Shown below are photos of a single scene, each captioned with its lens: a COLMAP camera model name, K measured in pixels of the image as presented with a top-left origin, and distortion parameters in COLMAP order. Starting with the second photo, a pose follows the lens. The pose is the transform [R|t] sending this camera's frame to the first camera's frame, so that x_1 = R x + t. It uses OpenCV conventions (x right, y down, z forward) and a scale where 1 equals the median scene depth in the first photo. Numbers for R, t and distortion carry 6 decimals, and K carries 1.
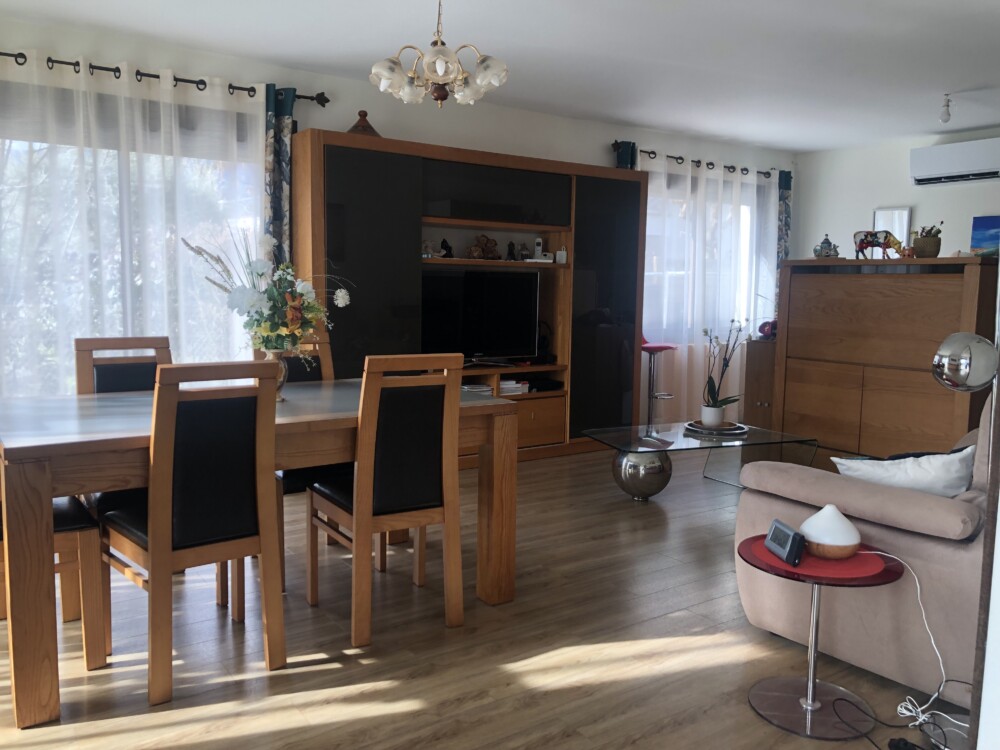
lens RADIAL K [[809.6, 0, 500.0], [0, 809.6, 375.0], [0, 0, 1]] dist [0.004513, 0.001035]
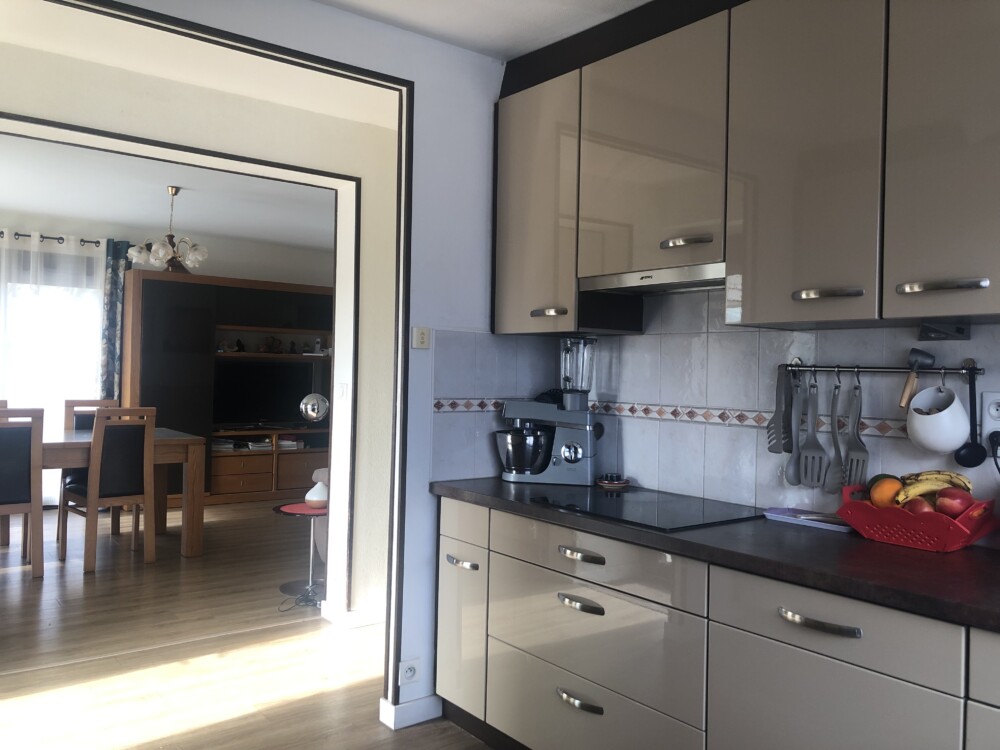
lens RADIAL K [[804.7, 0, 498.5], [0, 804.7, 358.3], [0, 0, 1]] dist [0.008252, 0.005077]
pose [[0.999006, 0.003497, 0.044447, 0.371950], [0.002226, 0.991762, -0.128074, 0.056171], [-0.044529, 0.128046, 0.990768, -0.491683]]
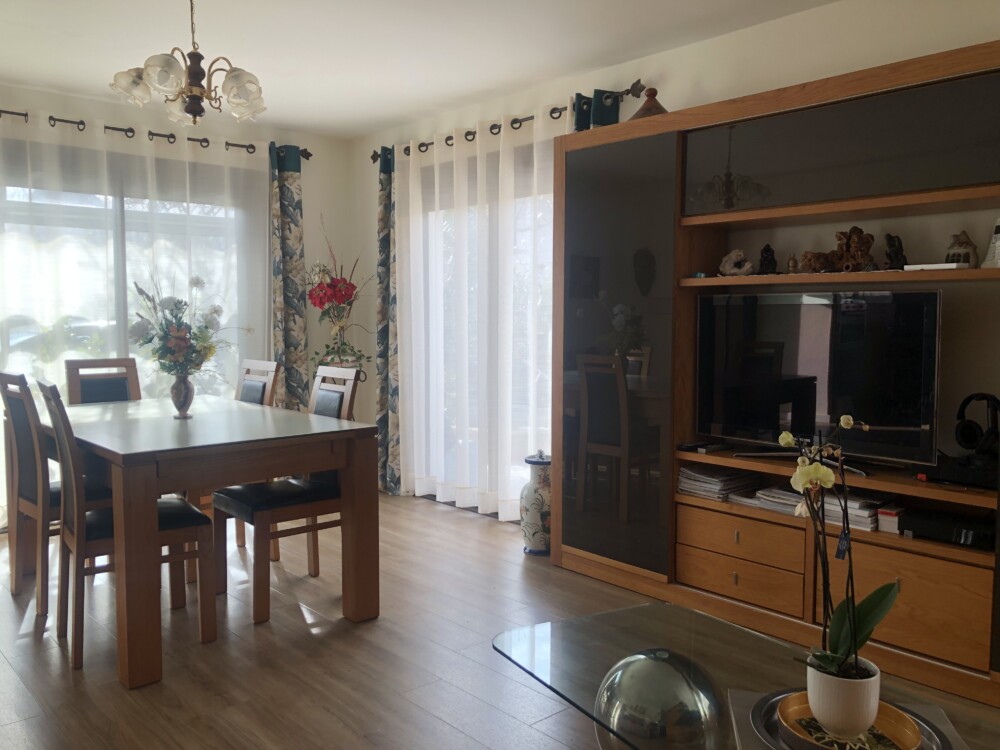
lens RADIAL K [[809.6, 0, 500.0], [0, 809.6, 375.0], [0, 0, 1]] dist [0.004513, 0.001035]
pose [[0.139263, 0.051326, -0.988924, 0.587841], [-0.103629, 0.993928, 0.036992, -0.082126], [0.984818, 0.097330, 0.143736, 0.823533]]
